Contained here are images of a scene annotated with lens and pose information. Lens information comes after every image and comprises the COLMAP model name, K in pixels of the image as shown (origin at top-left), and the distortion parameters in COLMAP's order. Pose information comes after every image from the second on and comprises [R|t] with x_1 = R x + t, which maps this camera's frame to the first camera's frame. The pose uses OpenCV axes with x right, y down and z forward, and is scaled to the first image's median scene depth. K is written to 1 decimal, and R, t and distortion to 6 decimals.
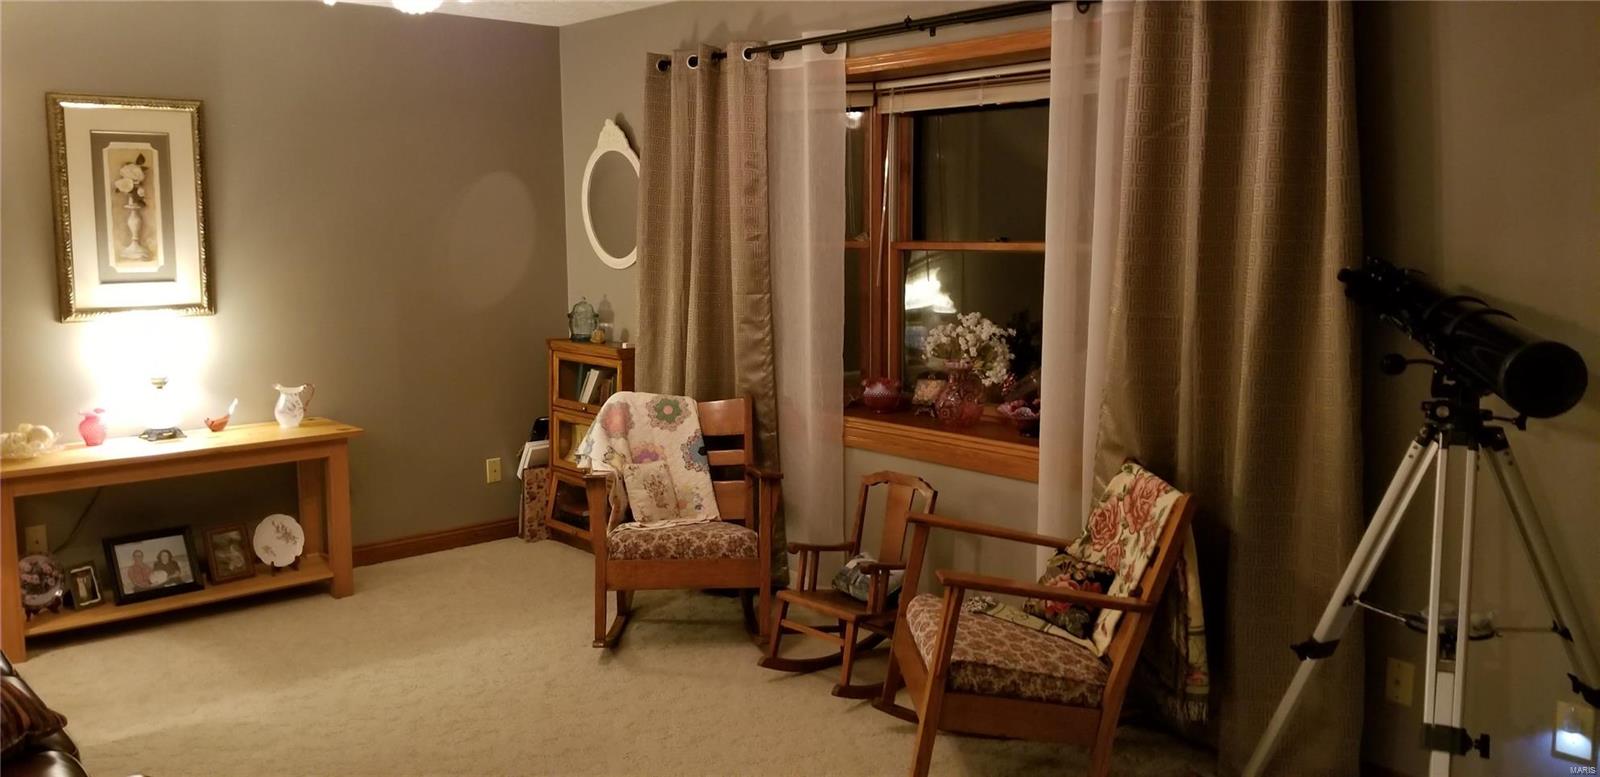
lens RADIAL K [[1275.0, 0, 795.2], [0, 1275.0, 380.6], [0, 0, 1]] dist [0.171705, -0.307042]
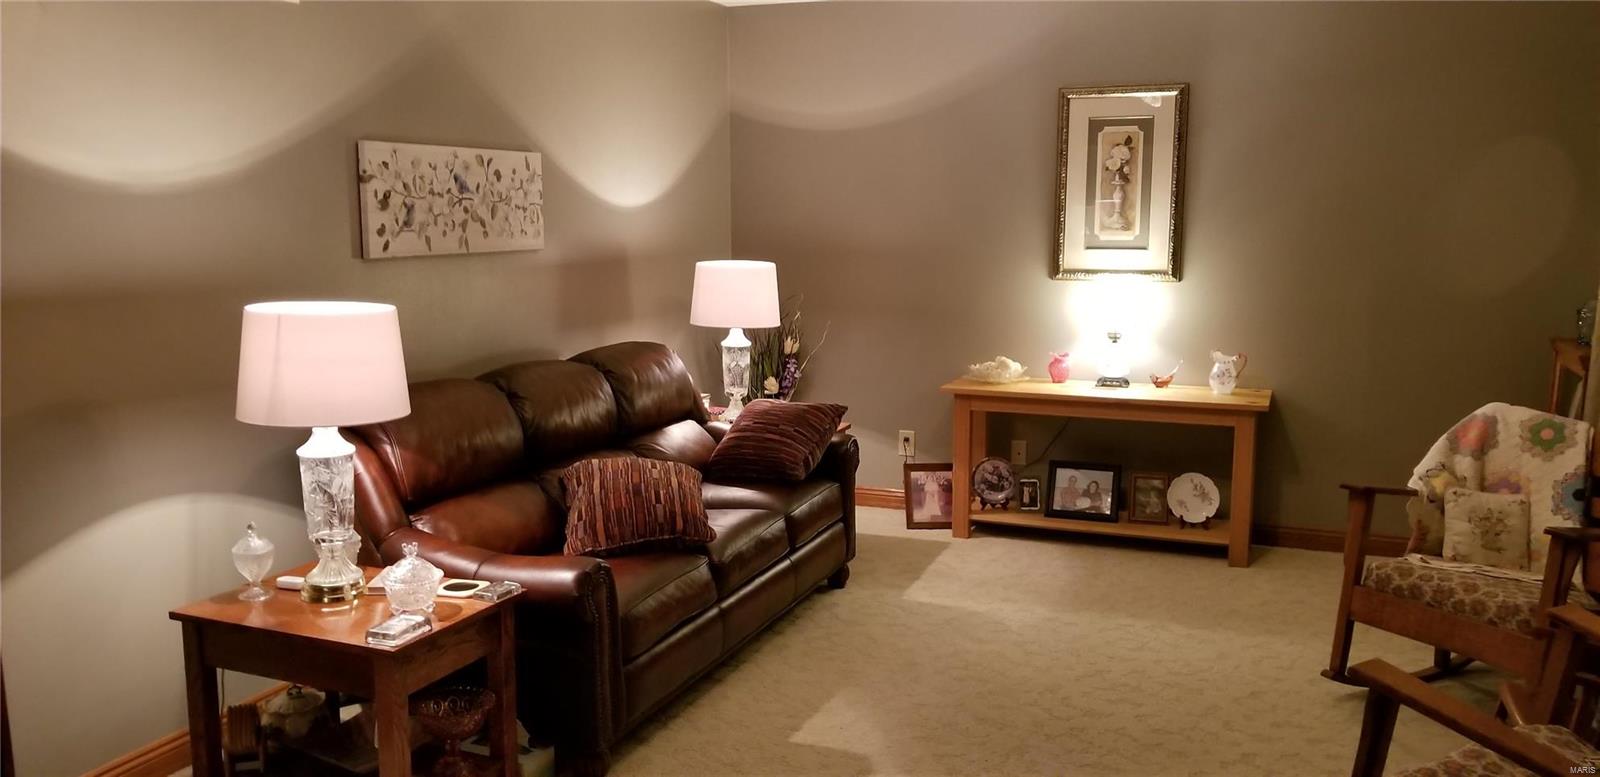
lens RADIAL K [[1275.0, 0, 795.2], [0, 1275.0, 380.6], [0, 0, 1]] dist [0.171705, -0.307042]
pose [[0.464934, 0.127996, -0.876044, 0.378912], [-0.119574, 0.989506, 0.081113, -0.018776], [0.877233, 0.067040, 0.475360, 0.221008]]
